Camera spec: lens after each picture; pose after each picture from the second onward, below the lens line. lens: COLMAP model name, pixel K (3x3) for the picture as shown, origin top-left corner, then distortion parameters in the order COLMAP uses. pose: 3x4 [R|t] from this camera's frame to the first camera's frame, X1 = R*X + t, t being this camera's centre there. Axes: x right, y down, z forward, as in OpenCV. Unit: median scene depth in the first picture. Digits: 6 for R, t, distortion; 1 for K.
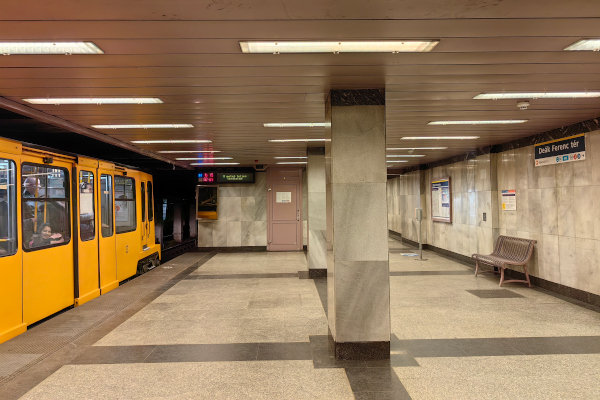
lens RADIAL K [[468.9, 0, 299.8], [0, 468.9, 179.3], [0, 0, 1]] dist [0.026306, -0.003079]
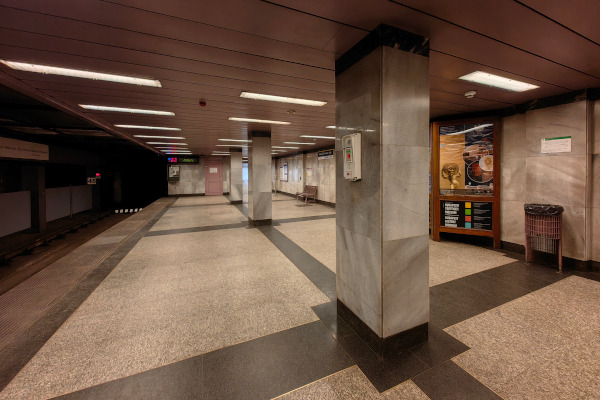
lens RADIAL K [[230.1, 0, 299.0], [0, 230.1, 197.6], [0, 0, 1]] dist [0.015659, 0.000213]
pose [[0.930858, -0.034578, 0.363742, -0.074128], [-0.021044, 0.988786, 0.147850, -0.002857], [-0.364775, -0.145282, 0.919691, -0.164739]]
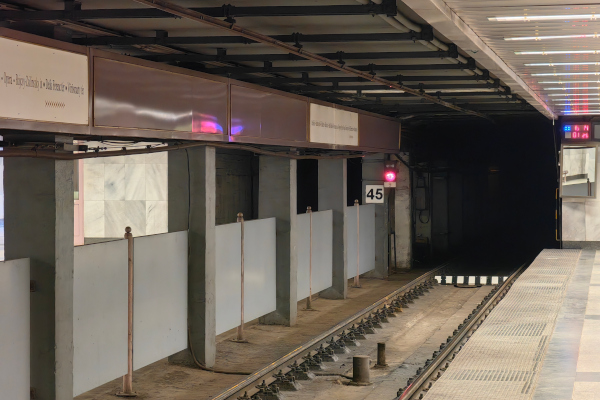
lens RADIAL K [[1634.8, 0, 299.9], [0, 1634.8, 199.4], [0, 0, 1]] dist [0.019494, 0.000000]
pose [[0.976801, 0.011459, -0.213840, -0.118687], [0.003246, 0.997660, 0.068291, -0.084924], [0.214123, -0.067401, 0.974479, -1.624536]]
